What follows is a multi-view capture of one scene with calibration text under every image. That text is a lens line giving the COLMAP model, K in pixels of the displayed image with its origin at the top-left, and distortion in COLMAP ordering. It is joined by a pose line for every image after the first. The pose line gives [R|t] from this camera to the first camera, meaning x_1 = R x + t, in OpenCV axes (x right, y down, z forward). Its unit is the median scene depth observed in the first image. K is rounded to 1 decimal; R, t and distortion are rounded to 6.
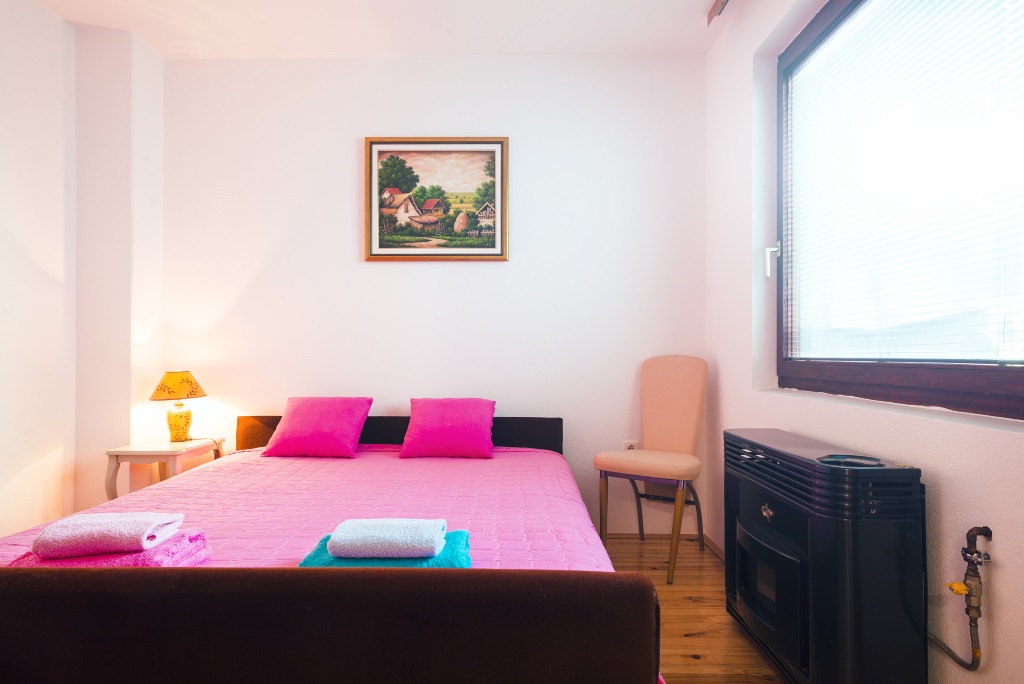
lens RADIAL K [[573.4, 0, 515.8], [0, 573.4, 349.9], [0, 0, 1]] dist [-0.008599, 0.019916]
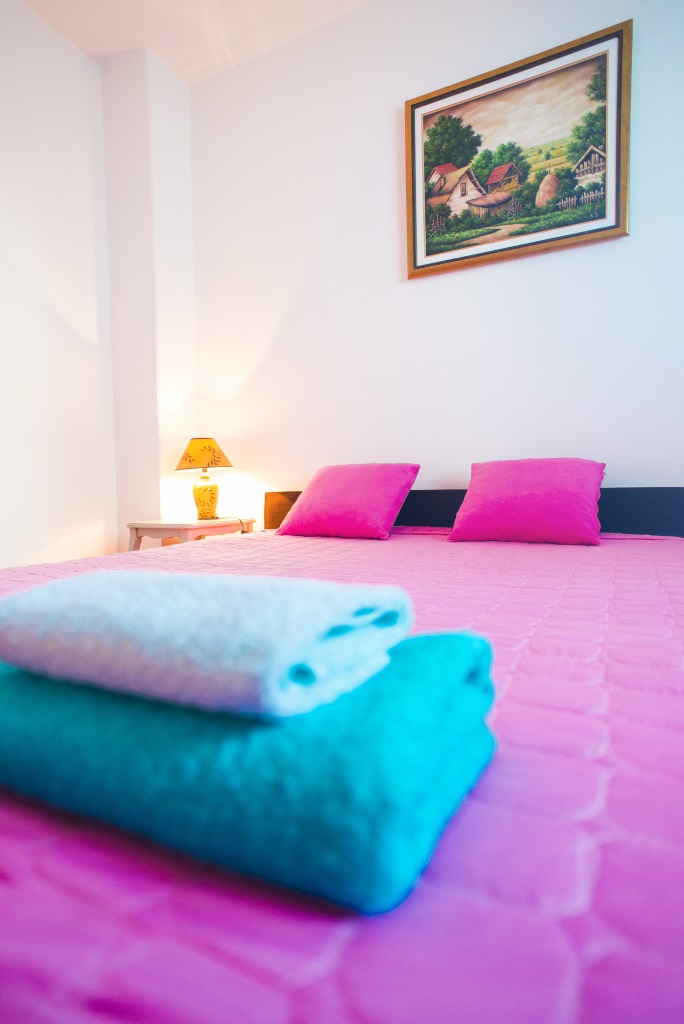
lens RADIAL K [[573.4, 0, 340.1], [0, 573.4, 509.6], [0, 0, 1]] dist [-0.008599, 0.019916]
pose [[0.890035, 0.002006, -0.455887, -0.007846], [0.024574, 0.998325, 0.052368, 0.097786], [0.455229, -0.057812, 0.888496, 0.298508]]
